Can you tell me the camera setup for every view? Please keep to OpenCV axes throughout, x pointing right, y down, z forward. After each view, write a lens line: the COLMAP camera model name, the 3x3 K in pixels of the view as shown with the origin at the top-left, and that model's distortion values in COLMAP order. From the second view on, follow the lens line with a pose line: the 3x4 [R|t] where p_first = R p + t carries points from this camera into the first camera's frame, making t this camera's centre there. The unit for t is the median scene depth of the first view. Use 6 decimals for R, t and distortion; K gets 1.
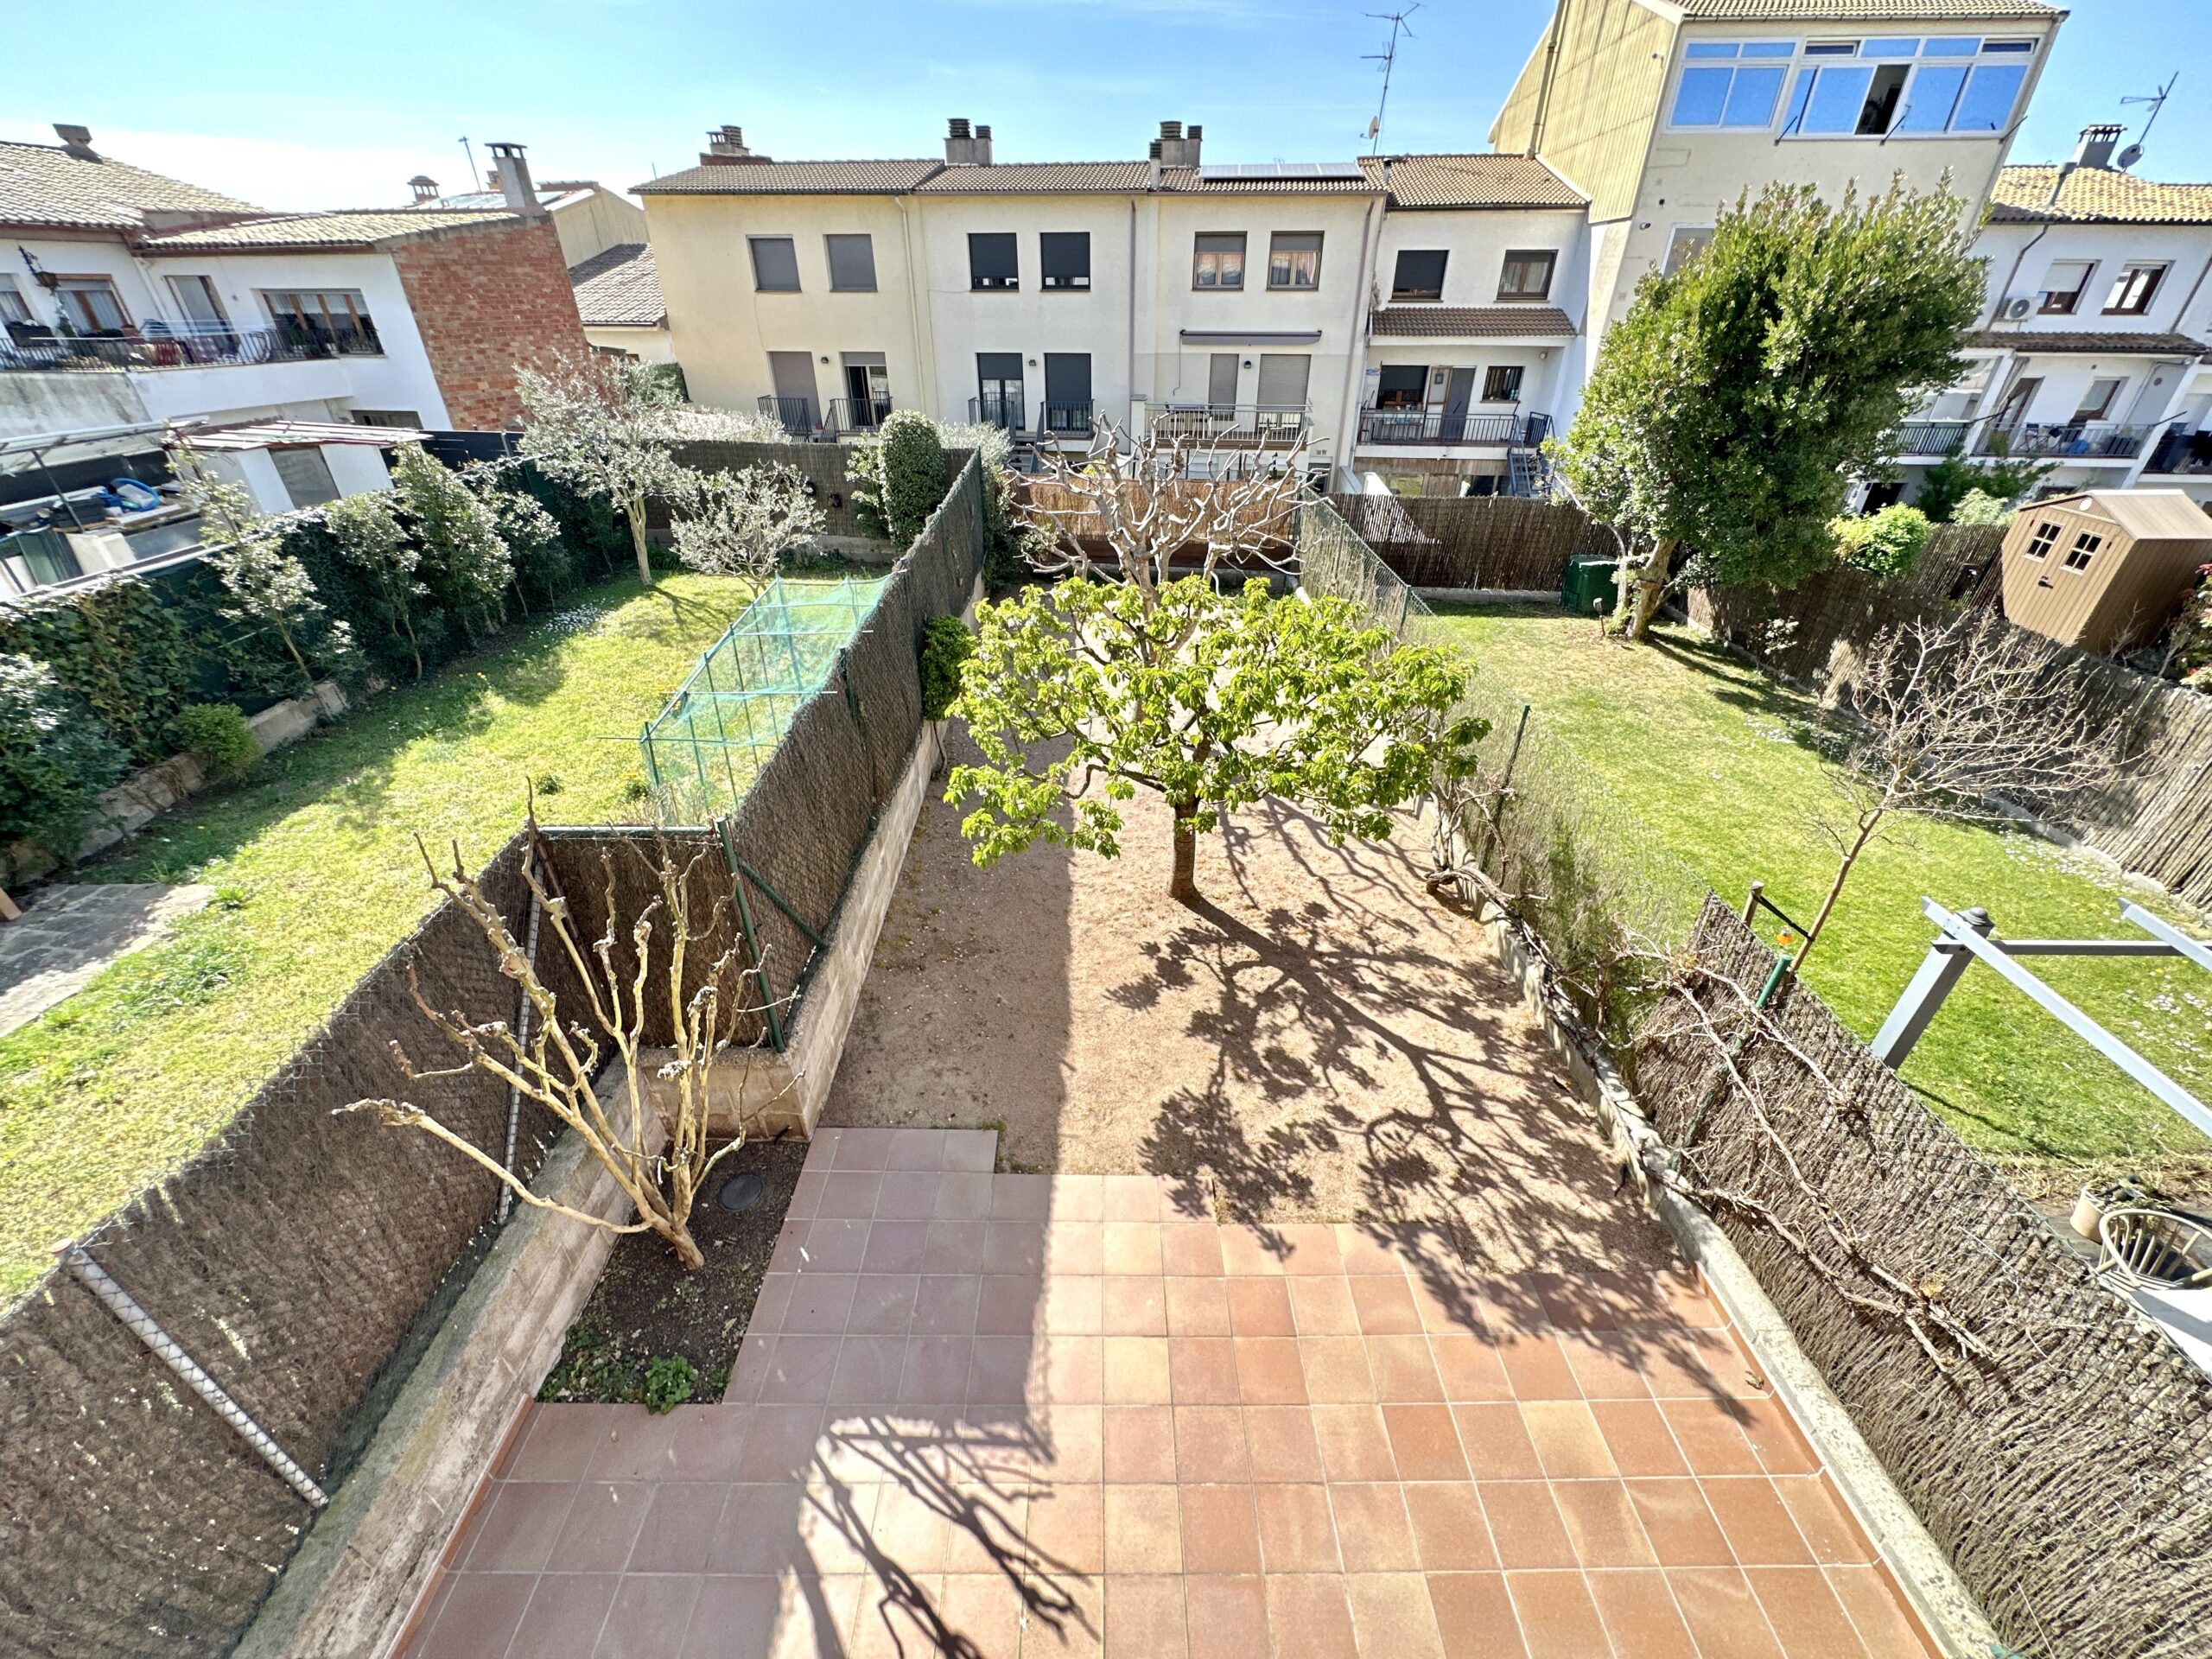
lens RADIAL K [[883.5, 0, 1103.4], [0, 883.5, 829.4], [0, 0, 1]] dist [-0.002913, 0.000120]
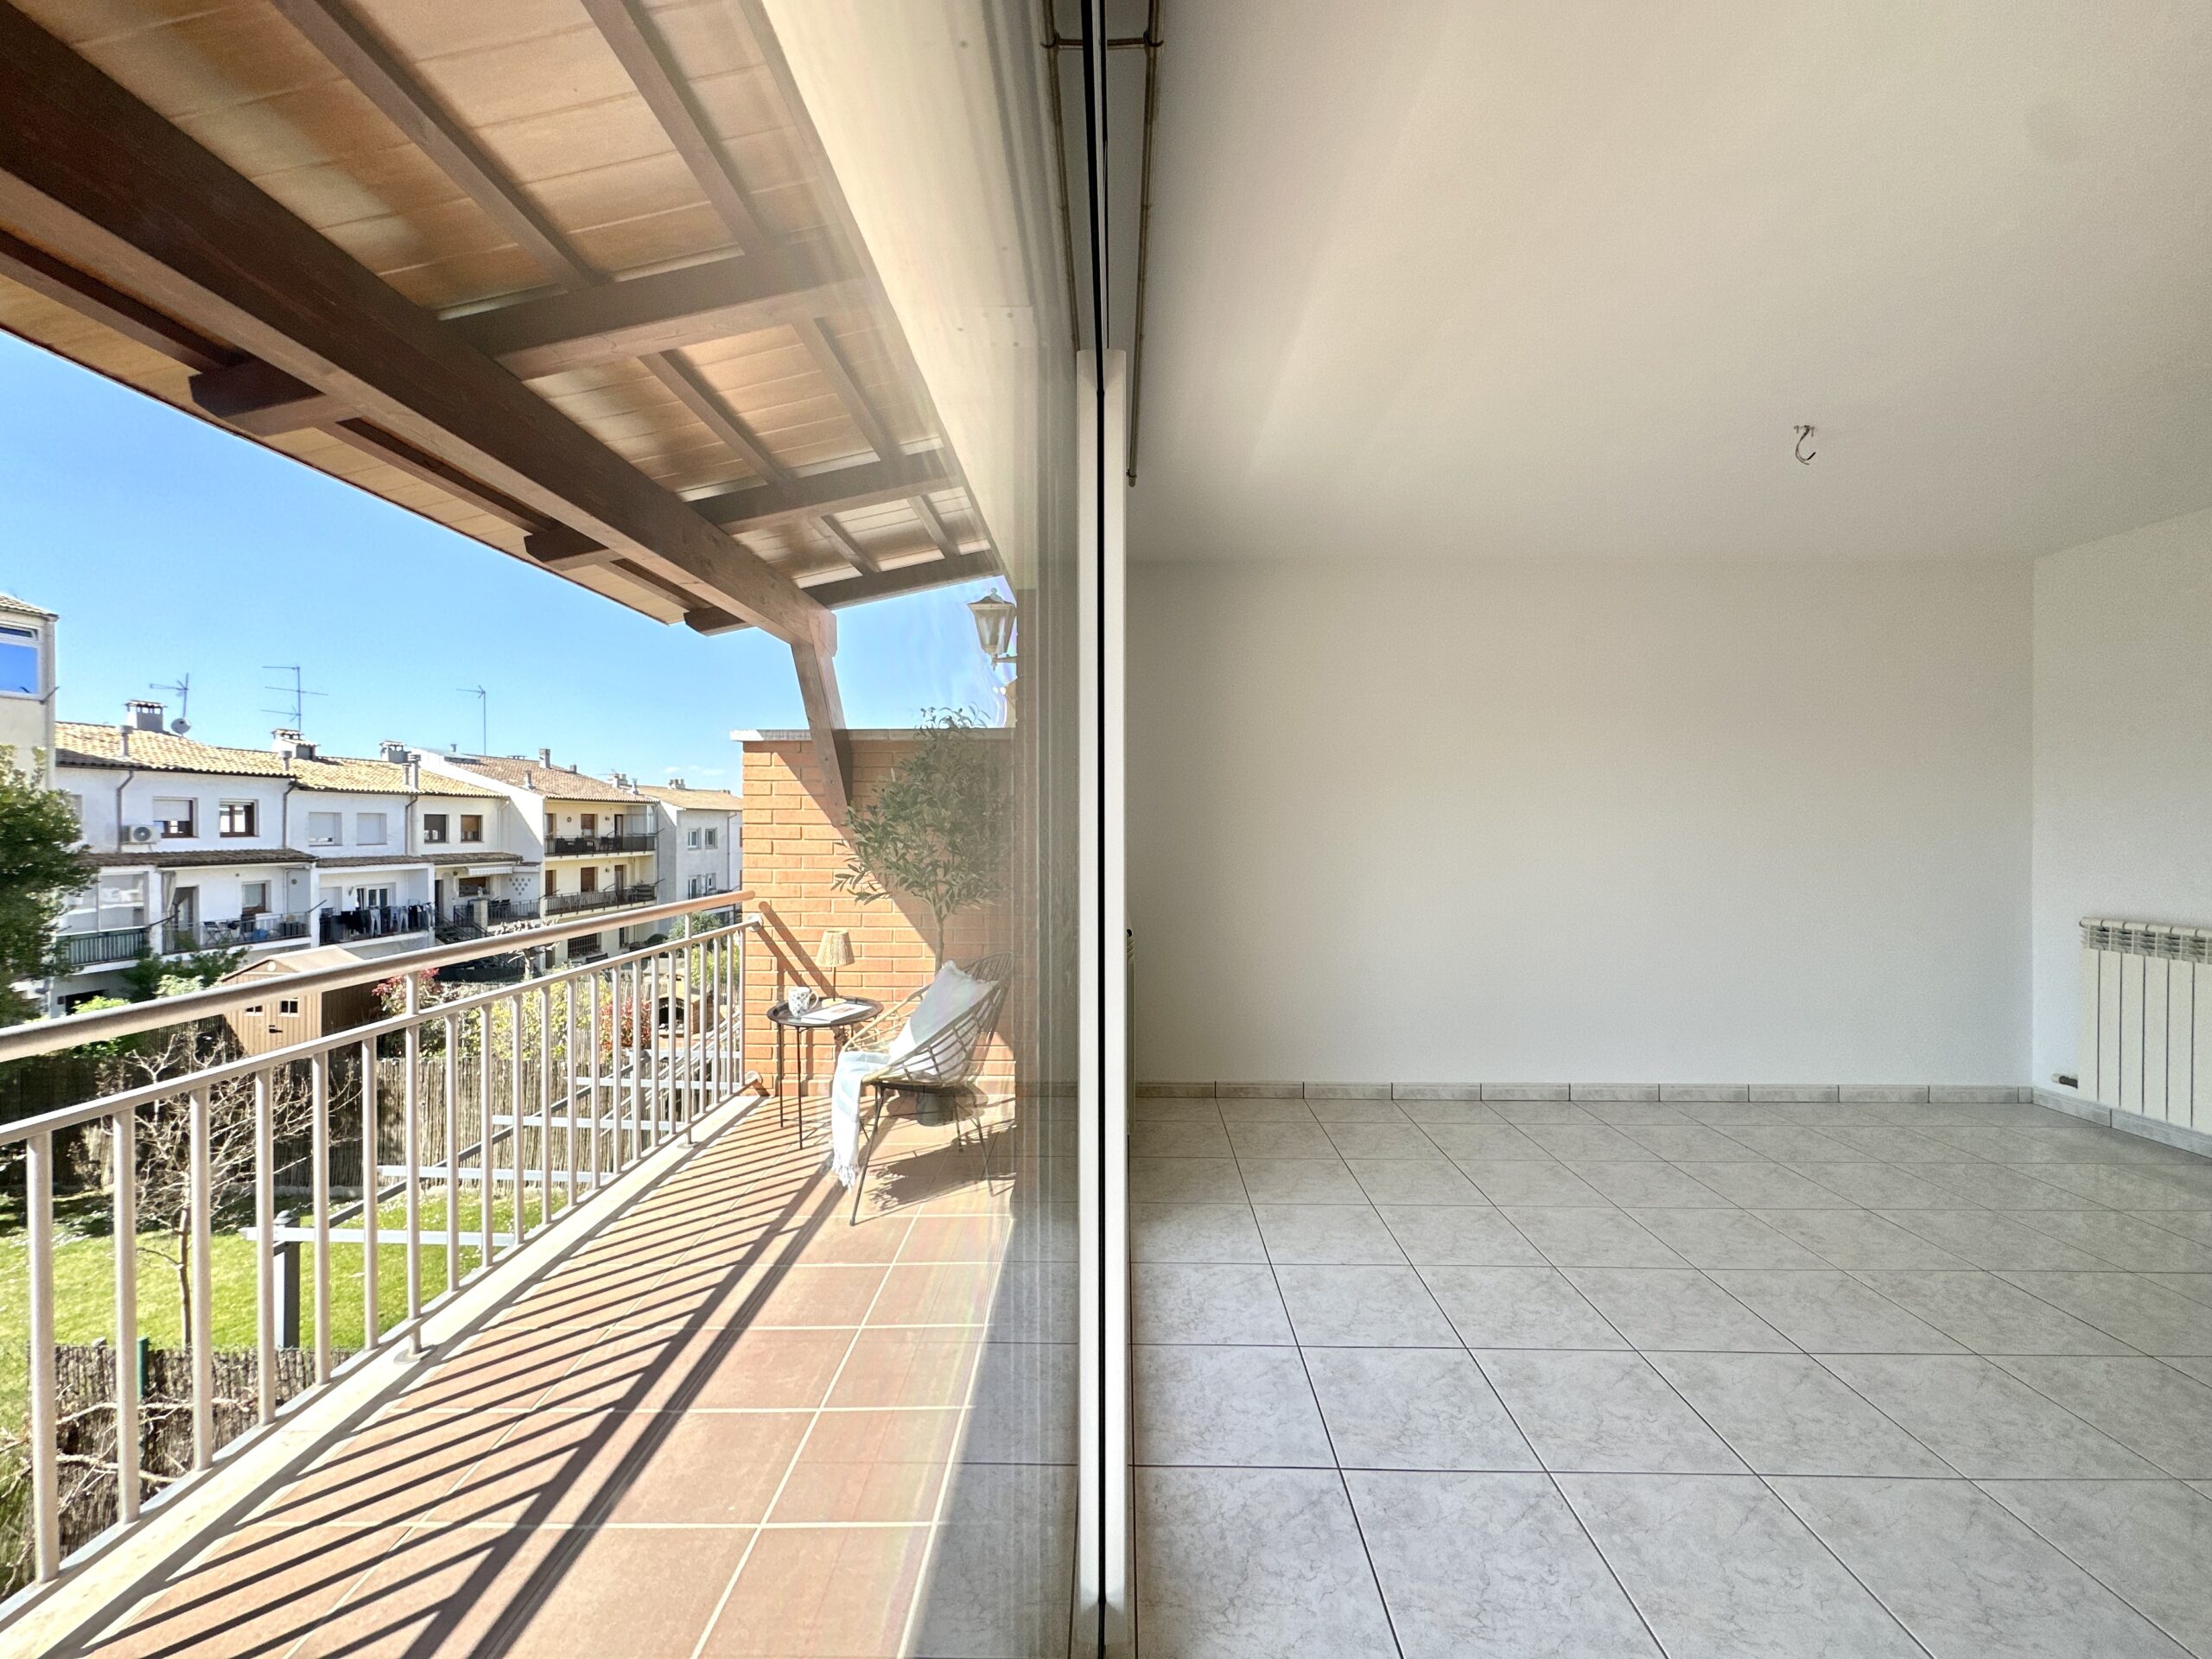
lens RADIAL K [[883.5, 0, 1103.4], [0, 883.5, 829.4], [0, 0, 1]] dist [-0.002913, 0.000120]
pose [[0.019428, -0.007258, 0.999785, -0.056105], [0.522262, 0.852776, -0.003958, 0.051207], [-0.852564, 0.522227, 0.020358, -0.073807]]
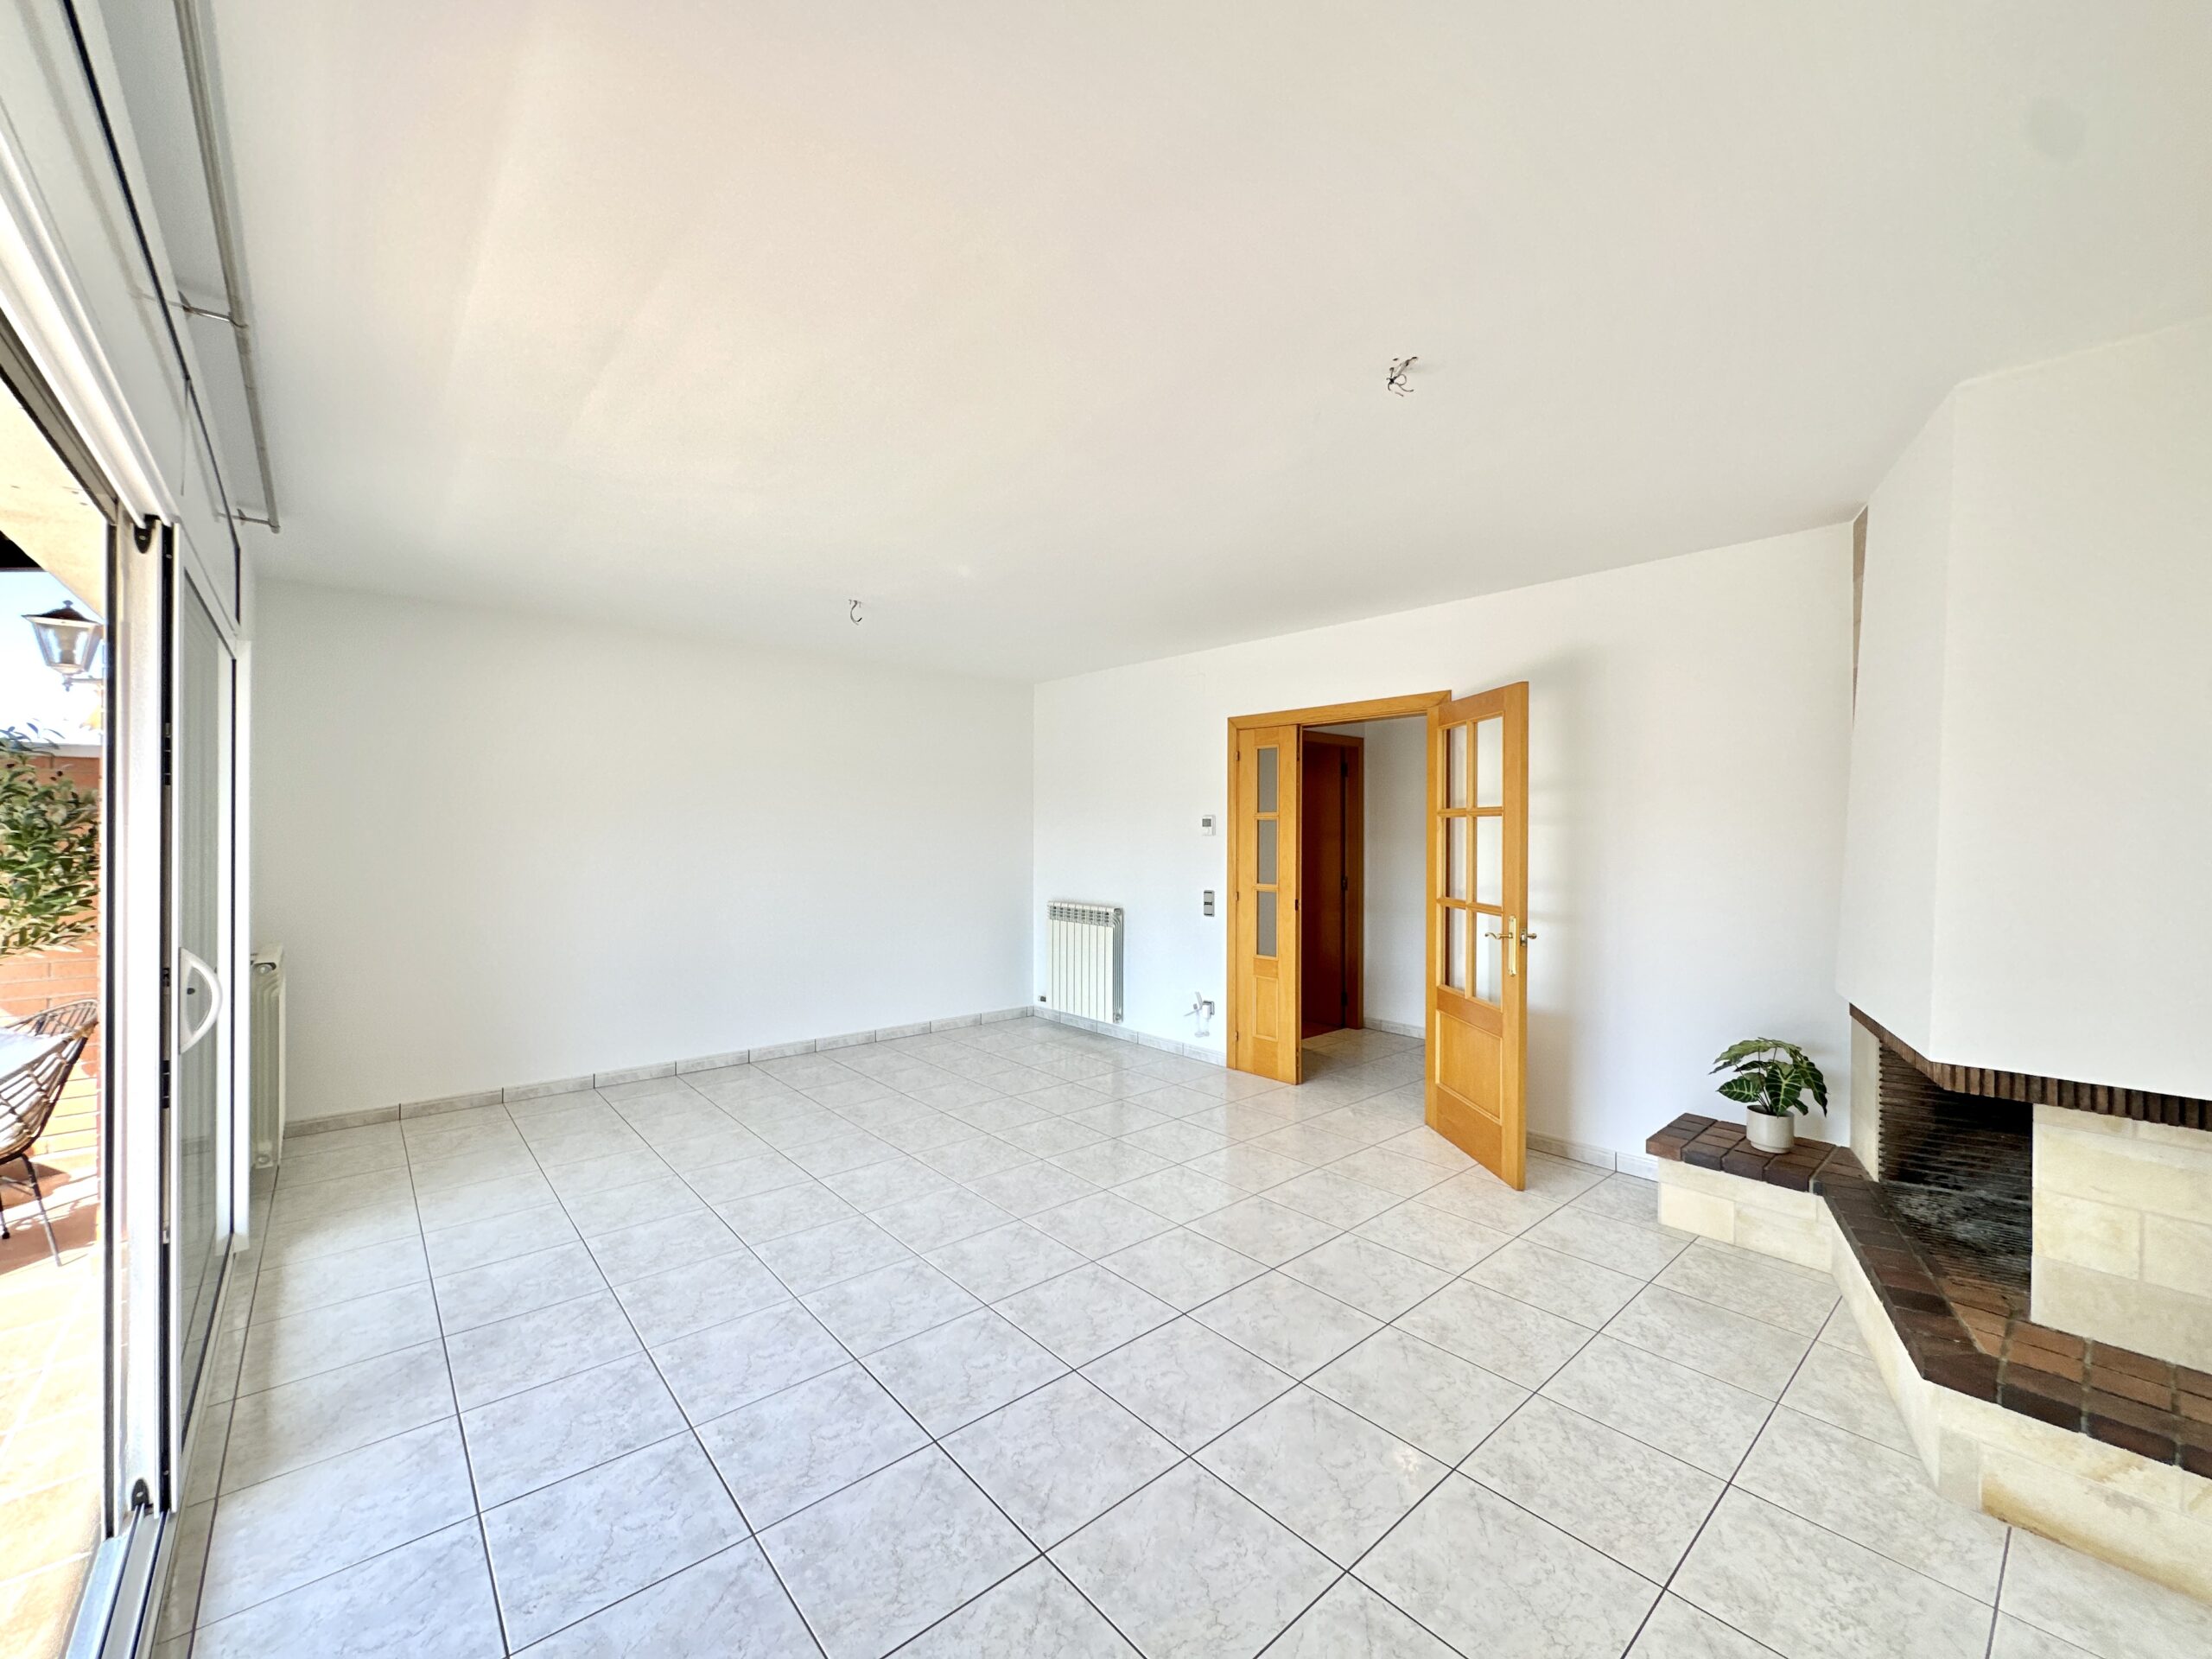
lens RADIAL K [[883.5, 0, 1103.4], [0, 883.5, 829.4], [0, 0, 1]] dist [-0.002913, 0.000120]
pose [[-0.656964, -0.001175, 0.753921, -0.122013], [0.388794, 0.856243, 0.340128, 0.052766], [-0.645939, 0.516572, -0.562064, -0.086129]]
